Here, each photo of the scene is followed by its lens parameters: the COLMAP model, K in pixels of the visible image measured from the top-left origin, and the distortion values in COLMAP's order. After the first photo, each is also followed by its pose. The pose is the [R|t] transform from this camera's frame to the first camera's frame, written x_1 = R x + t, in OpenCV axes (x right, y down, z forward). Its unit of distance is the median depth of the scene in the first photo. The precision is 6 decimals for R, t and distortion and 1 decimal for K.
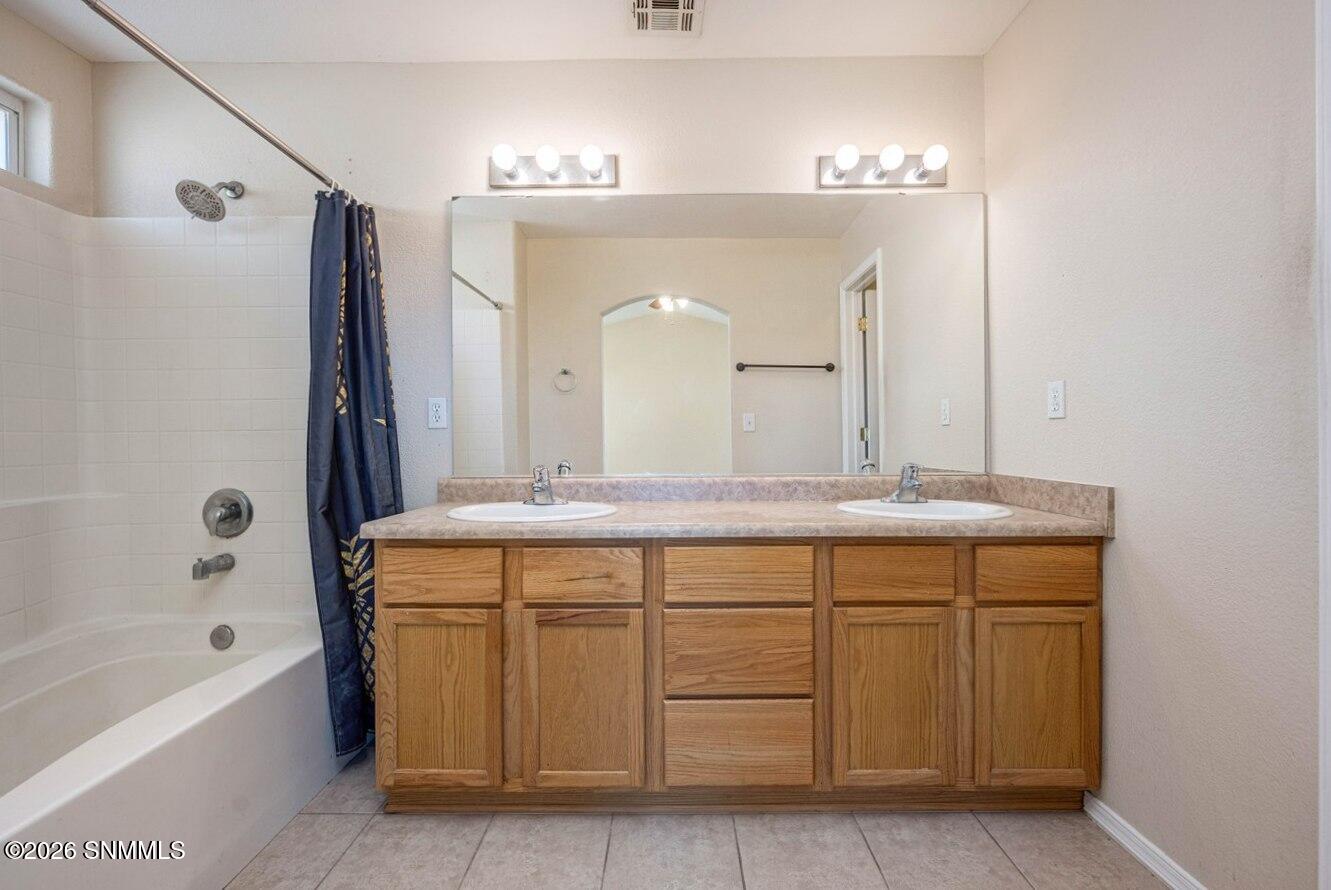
lens RADIAL K [[564.3, 0, 663.1], [0, 564.3, 437.7], [0, 0, 1]] dist [-0.007763, 0.000100]
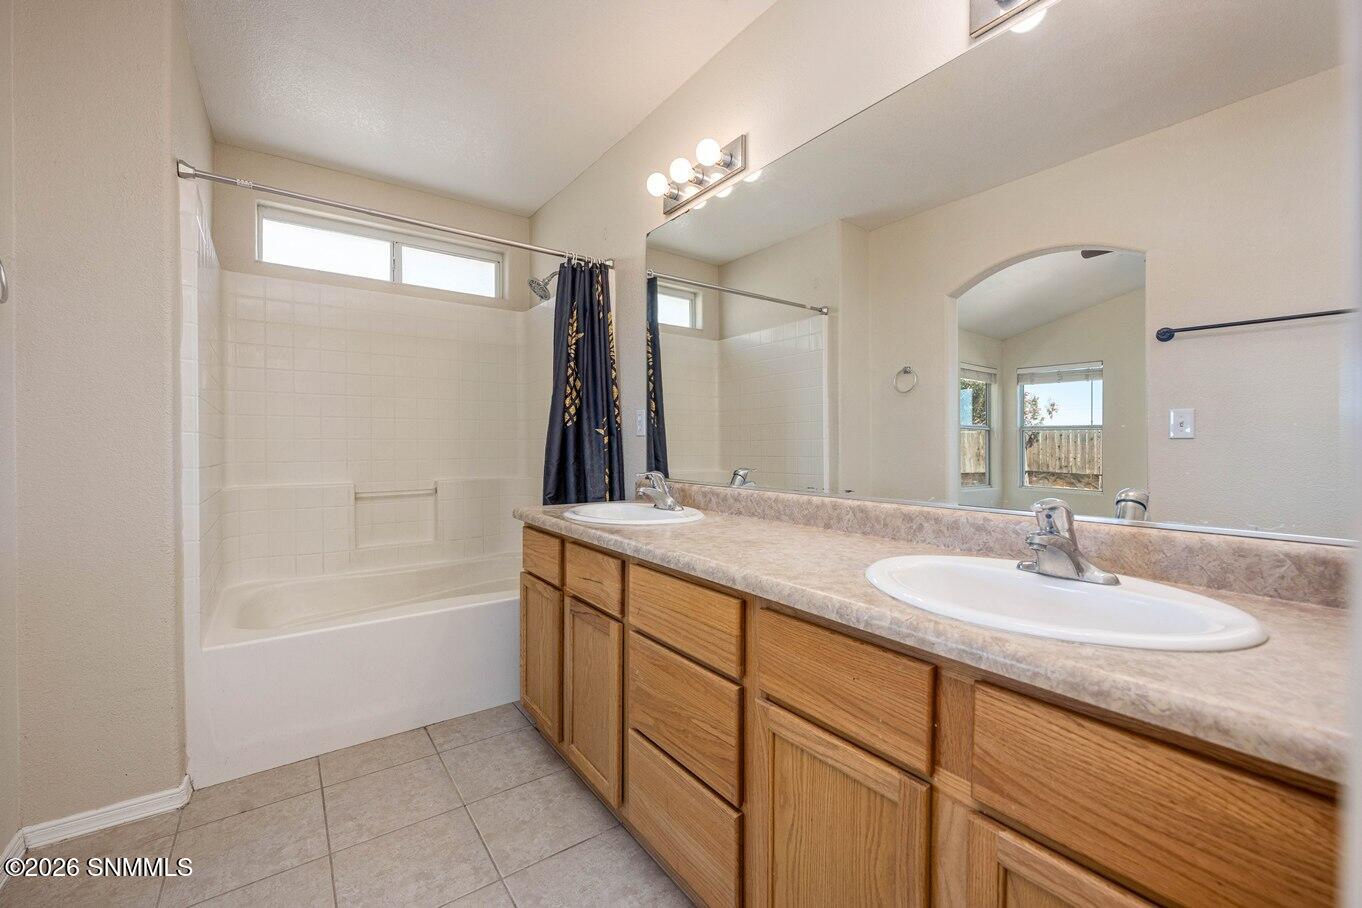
lens RADIAL K [[543.0, 0, 677.2], [0, 543.0, 448.8], [0, 0, 1]] dist [-0.007513, -0.000062]
pose [[0.600062, 0.013253, -0.799844, 0.605934], [-0.005920, 0.999909, 0.012126, -0.004900], [0.799931, -0.002542, 0.600086, 0.422053]]
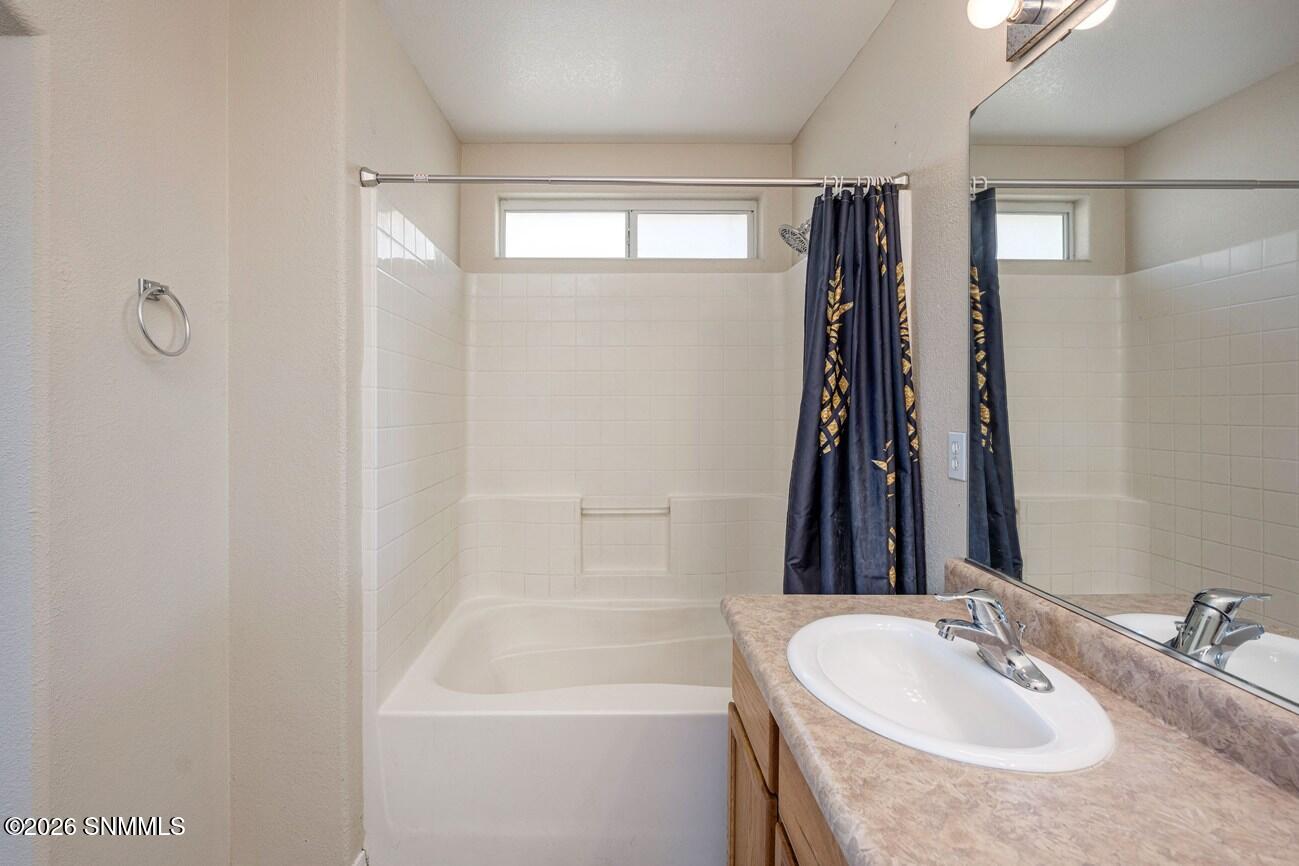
lens RADIAL K [[587.1, 0, 619.2], [0, 587.1, 406.5], [0, 0, 1]] dist [-0.001417, -0.000251]
pose [[0.028653, 0.011789, -0.999520, 0.292283], [-0.003592, 0.999925, 0.011691, -0.118944], [0.999583, 0.003255, 0.028694, 0.650800]]
